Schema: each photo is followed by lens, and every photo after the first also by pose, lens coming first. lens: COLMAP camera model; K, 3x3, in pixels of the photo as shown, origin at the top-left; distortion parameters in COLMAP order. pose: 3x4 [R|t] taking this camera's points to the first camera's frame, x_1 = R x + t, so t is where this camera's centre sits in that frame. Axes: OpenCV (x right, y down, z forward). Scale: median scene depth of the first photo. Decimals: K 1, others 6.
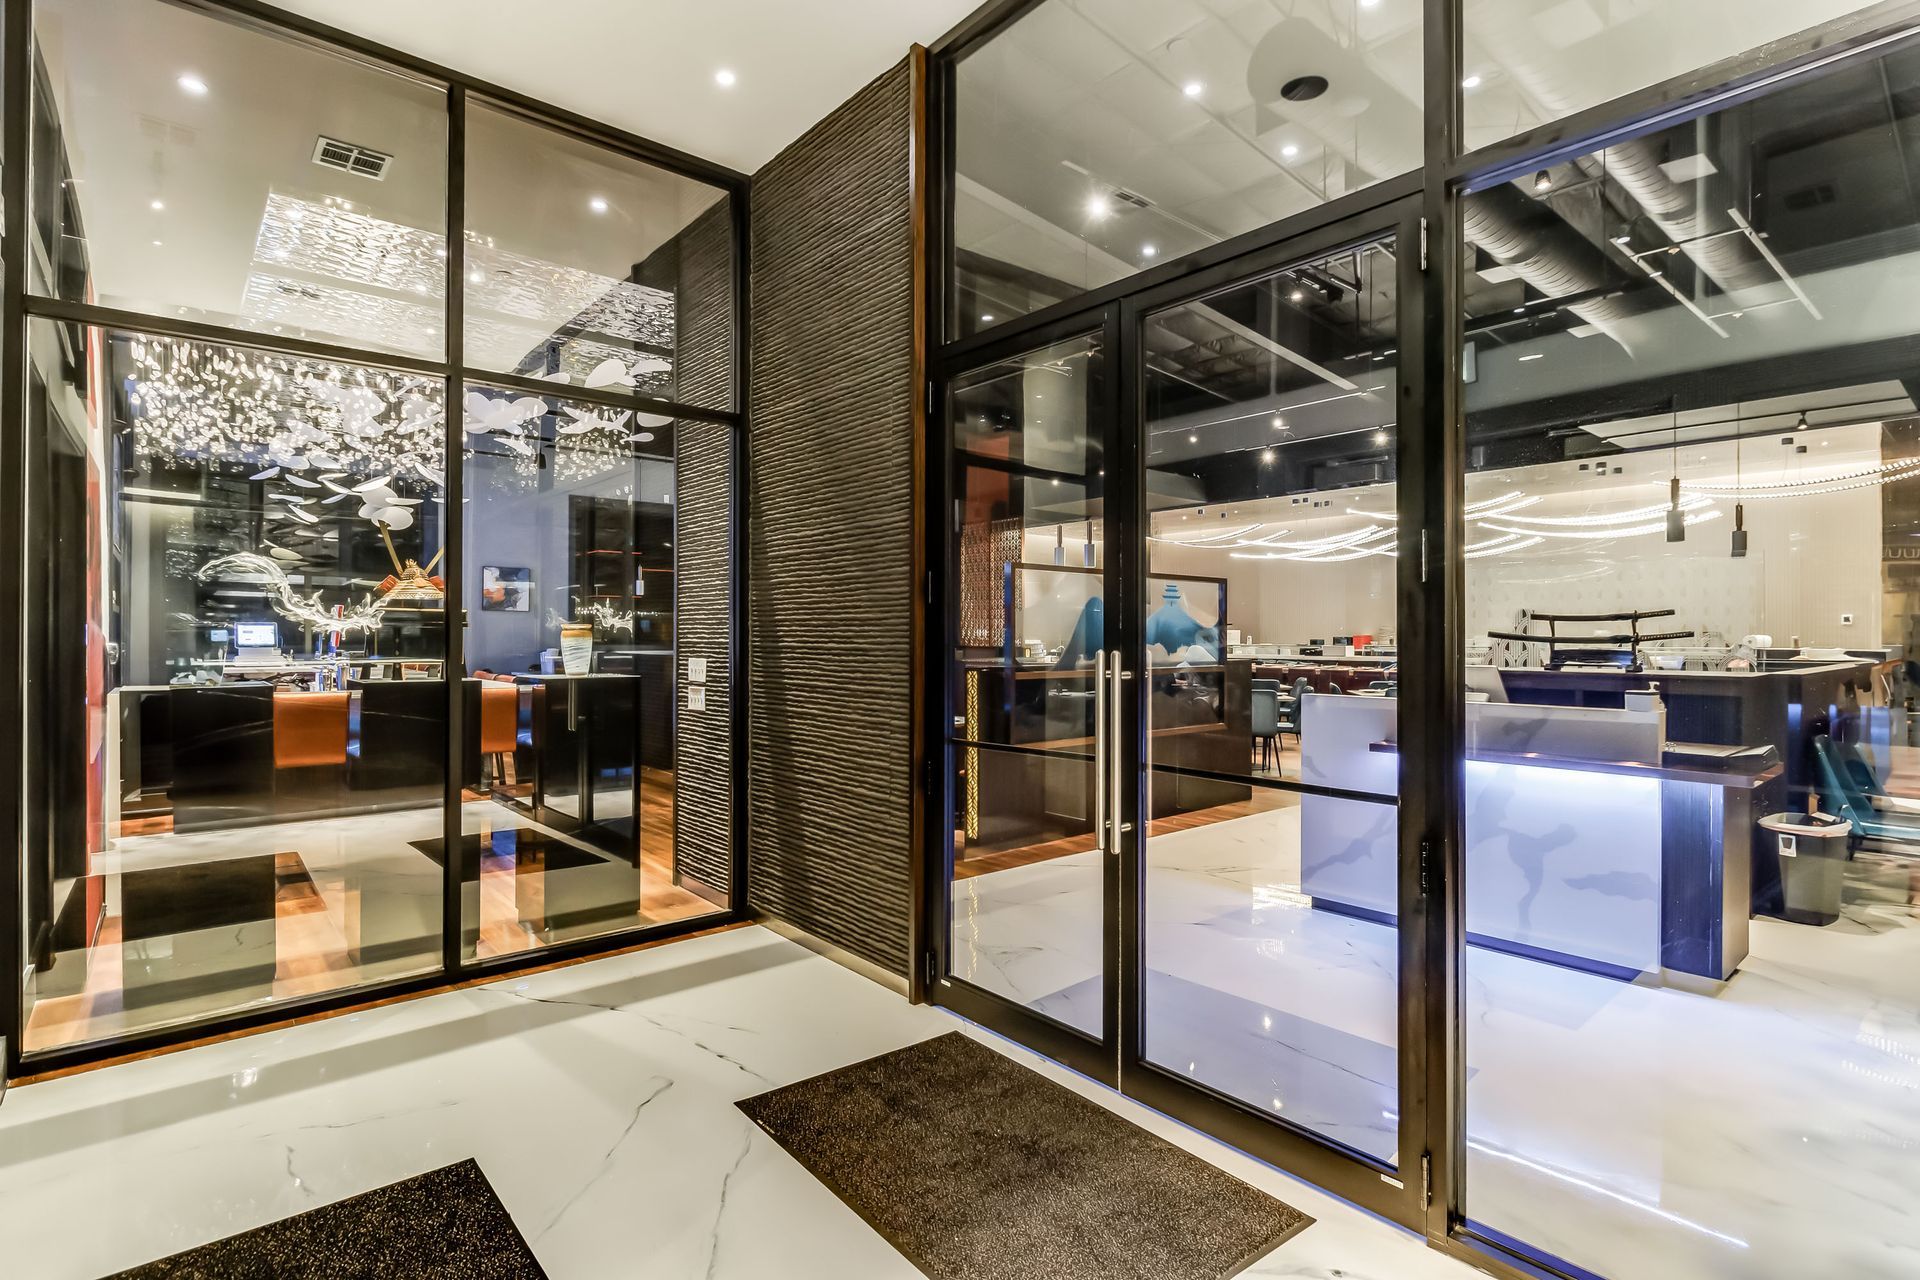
lens RADIAL K [[942.9, 0, 960.0], [0, 942.9, 640.0], [0, 0, 1]] dist [0.022248, -0.000058]
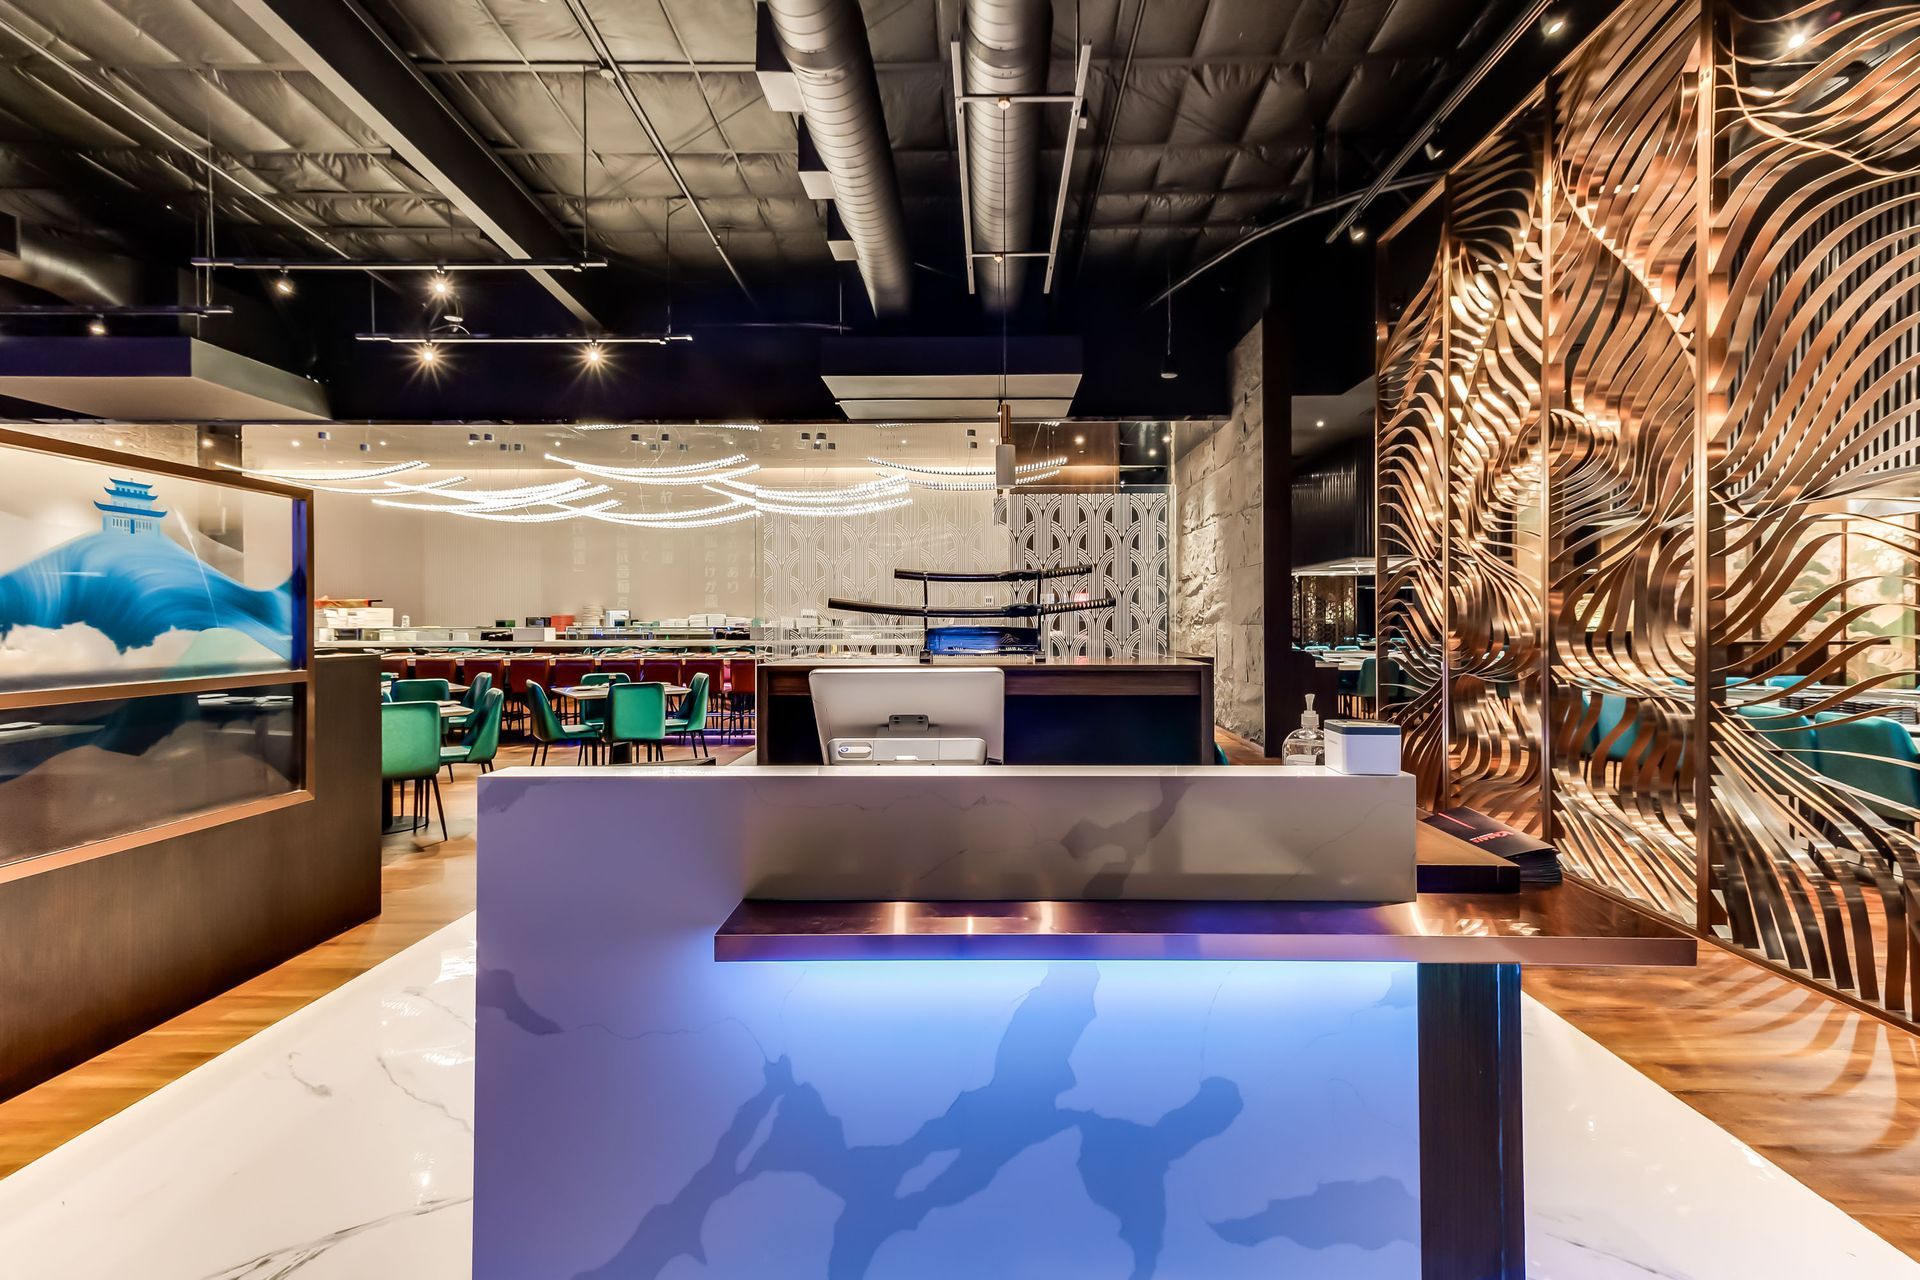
lens RADIAL K [[875.3, 0, 992.9], [0, 875.3, 620.3], [0, 0, 1]] dist [0.002878, 0.000351]
pose [[0.643050, -0.004271, 0.765813, 0.105936], [0.006300, 0.999980, 0.000287, 0.002425], [-0.765799, 0.004640, 0.643064, 0.290268]]
